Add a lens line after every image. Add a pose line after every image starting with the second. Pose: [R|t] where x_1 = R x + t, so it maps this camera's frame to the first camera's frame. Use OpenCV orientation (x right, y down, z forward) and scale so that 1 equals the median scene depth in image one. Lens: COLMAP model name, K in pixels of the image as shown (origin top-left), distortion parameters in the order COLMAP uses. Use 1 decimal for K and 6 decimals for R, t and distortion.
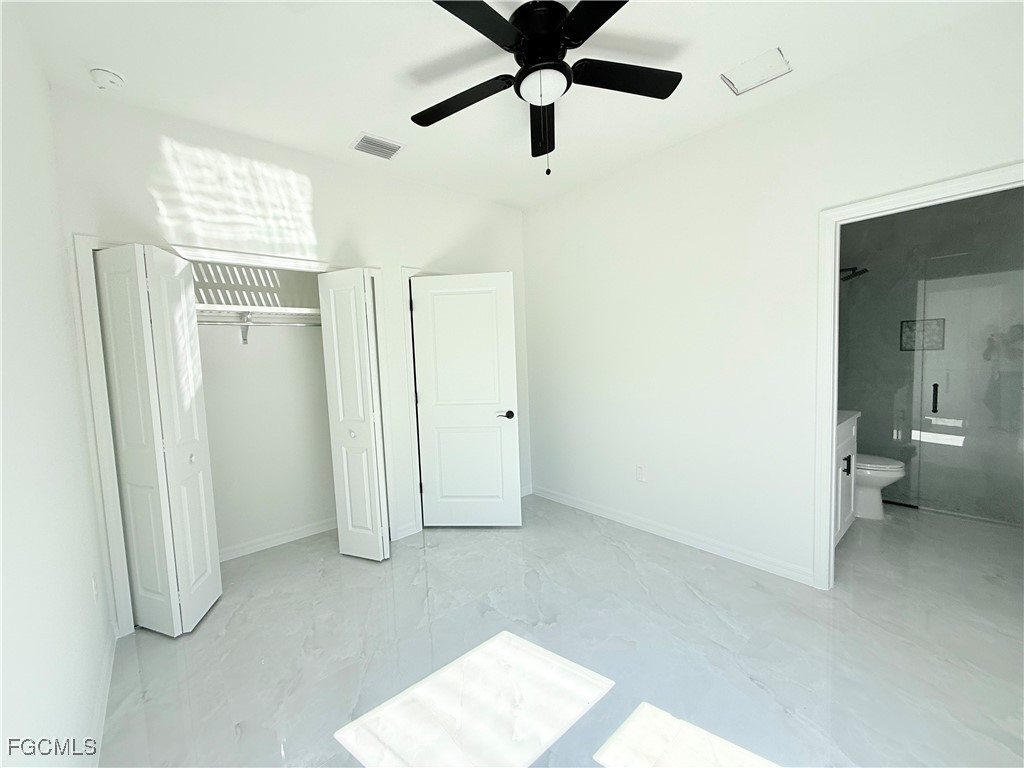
lens RADIAL K [[412.0, 0, 507.1], [0, 412.0, 384.5], [0, 0, 1]] dist [0.003674, 0.000150]
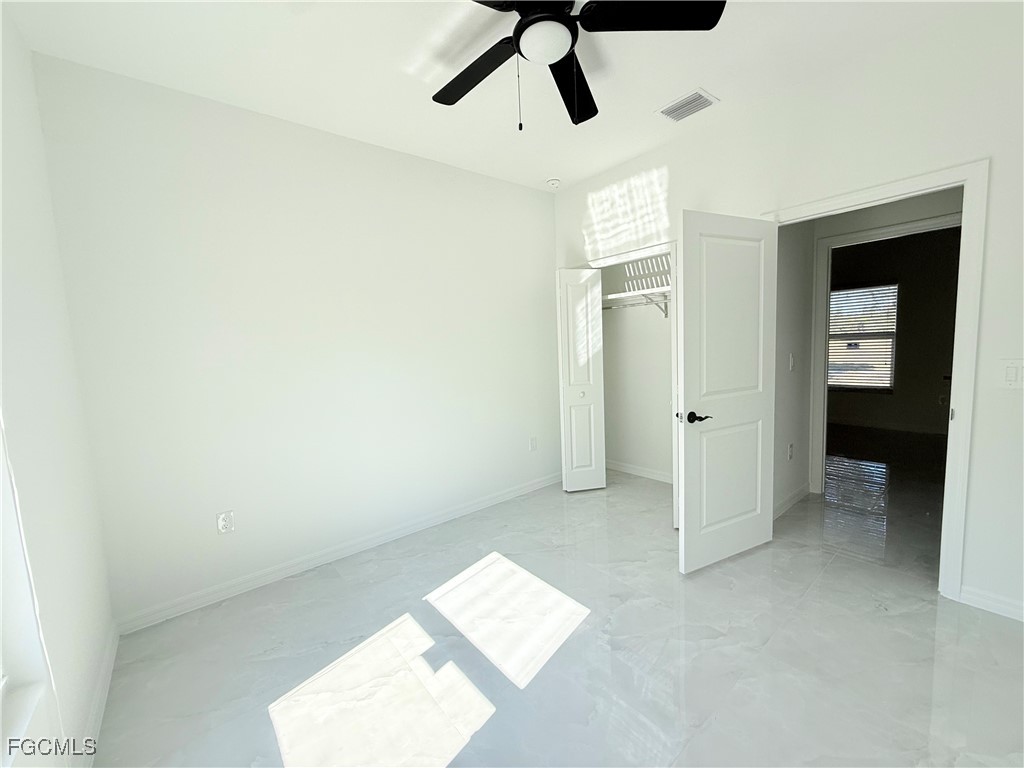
lens RADIAL K [[412.0, 0, 507.1], [0, 412.0, 381.8], [0, 0, 1]] dist [0.003674, 0.000150]
pose [[-0.034487, 0.137535, -0.989896, 0.775171], [-0.015226, 0.990298, 0.138121, -0.084035], [0.999289, 0.019836, -0.032059, 0.678547]]
